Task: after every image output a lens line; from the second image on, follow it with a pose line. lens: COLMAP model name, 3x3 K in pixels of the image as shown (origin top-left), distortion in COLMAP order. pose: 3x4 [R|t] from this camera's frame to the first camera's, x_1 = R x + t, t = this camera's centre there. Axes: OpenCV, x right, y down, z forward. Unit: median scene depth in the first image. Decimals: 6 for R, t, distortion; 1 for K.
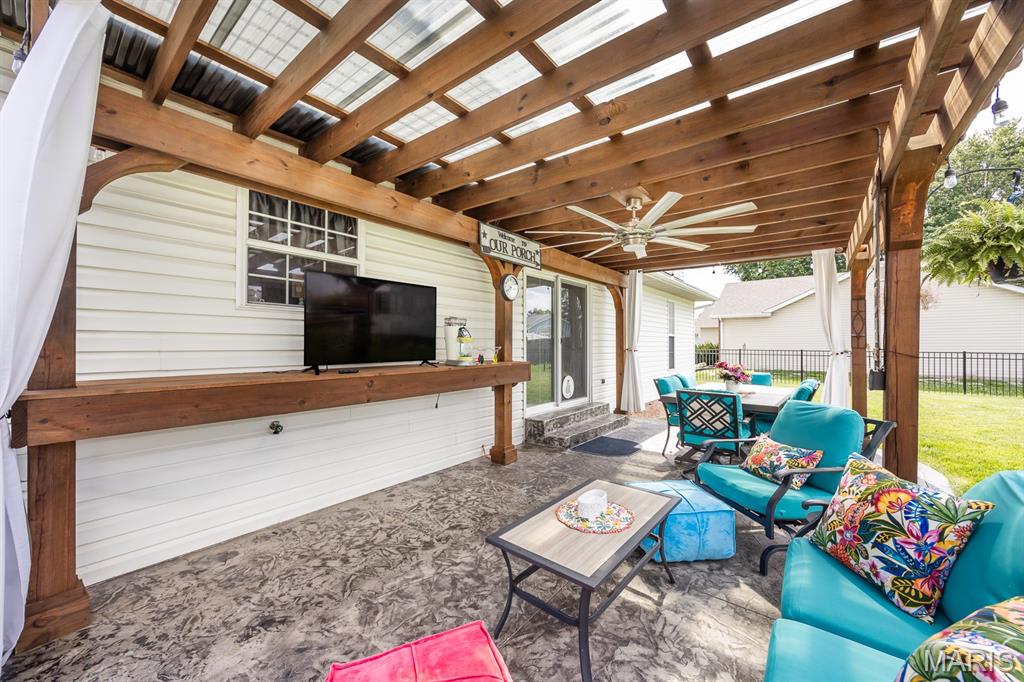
lens RADIAL K [[401.7, 0, 516.9], [0, 401.7, 340.3], [0, 0, 1]] dist [0.001373, 0.000705]
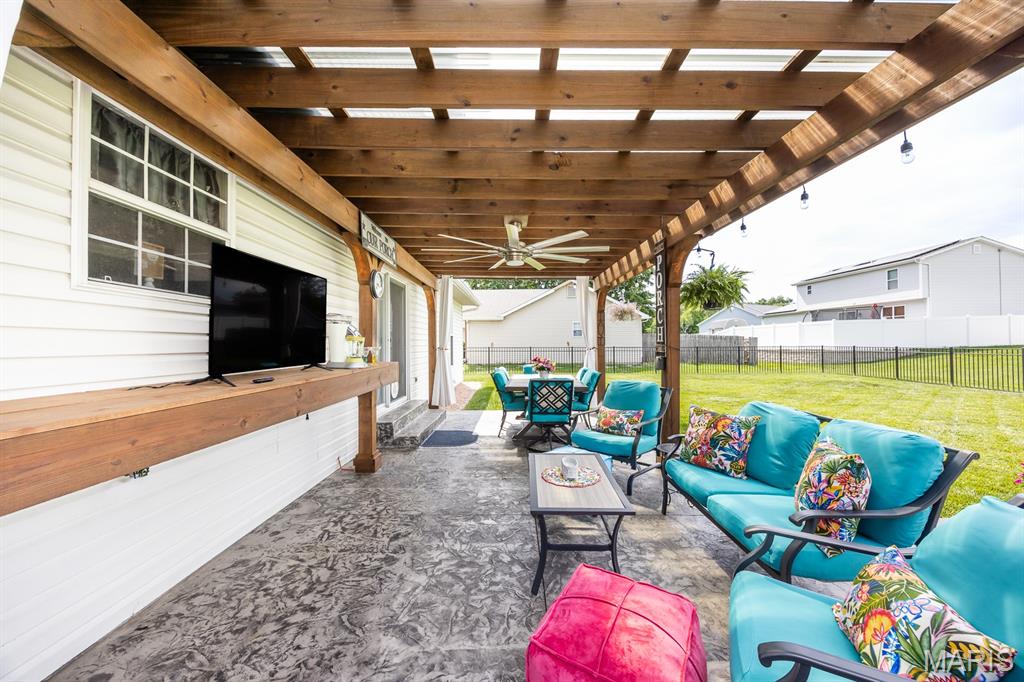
lens RADIAL K [[401.7, 0, 520.8], [0, 401.7, 337.4], [0, 0, 1]] dist [0.001373, 0.000705]
pose [[0.766299, 0.004612, 0.642467, -0.525908], [-0.001181, 0.999983, -0.005771, -0.000856], [-0.642483, 0.003663, 0.766292, 0.079501]]
